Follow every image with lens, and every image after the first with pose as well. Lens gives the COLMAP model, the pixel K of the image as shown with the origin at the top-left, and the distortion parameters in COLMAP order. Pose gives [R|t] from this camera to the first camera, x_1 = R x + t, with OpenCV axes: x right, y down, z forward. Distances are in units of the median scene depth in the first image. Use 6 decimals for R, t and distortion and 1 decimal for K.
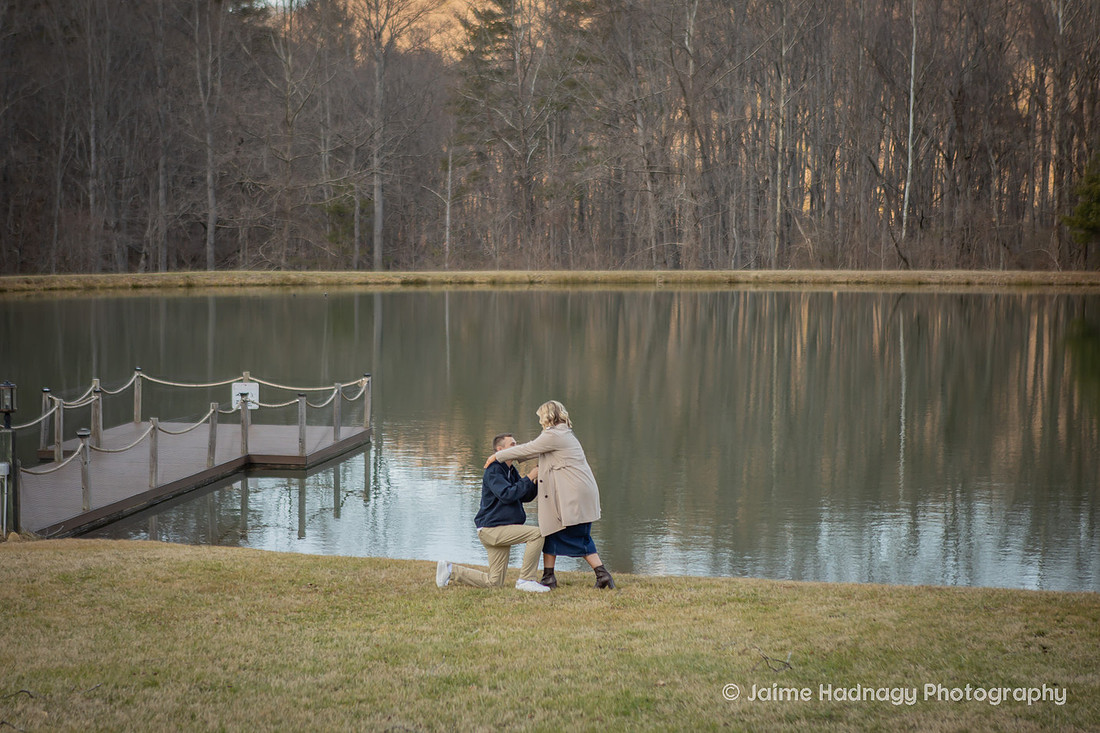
lens RADIAL K [[2085.3, 0, 480.8], [0, 2085.3, 396.5], [0, 0, 1]] dist [0.070354, 0.000000]
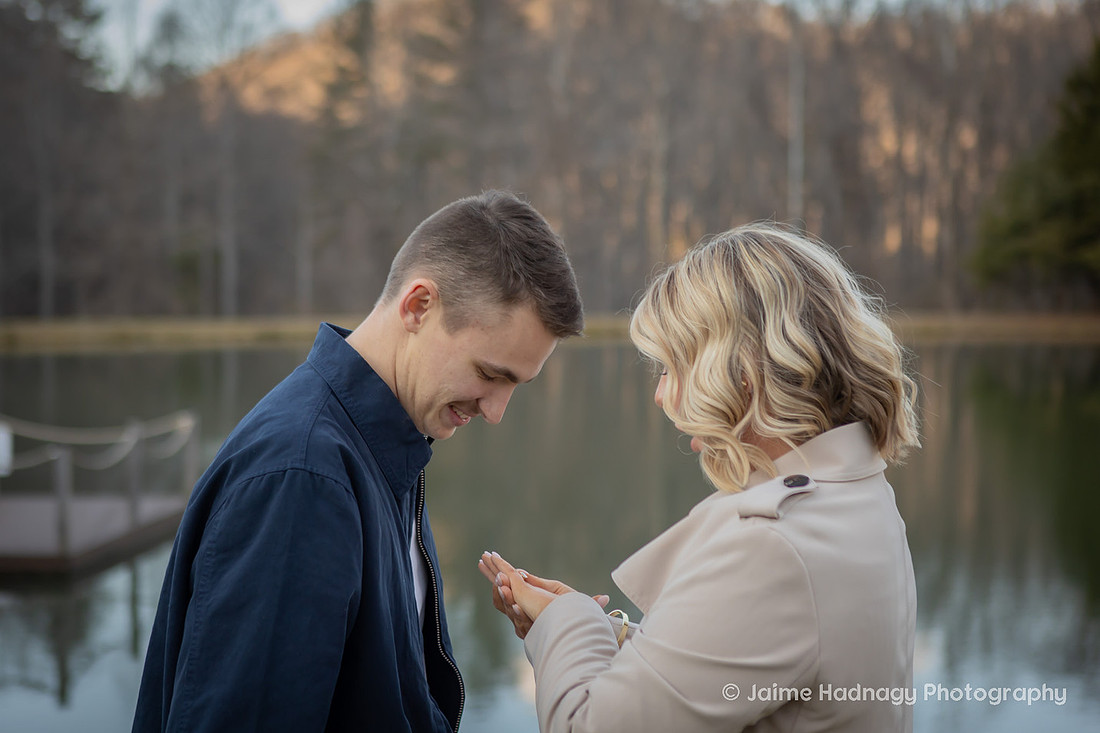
lens RADIAL K [[1868.8, 0, 551.9], [0, 1868.8, 370.2], [0, 0, 1]] dist [0.126023, 0.000000]
pose [[0.993336, -0.010262, 0.114794, -0.003698], [0.015528, 0.998863, -0.045072, -0.000656], [-0.114201, 0.046554, 0.992366, 0.184397]]
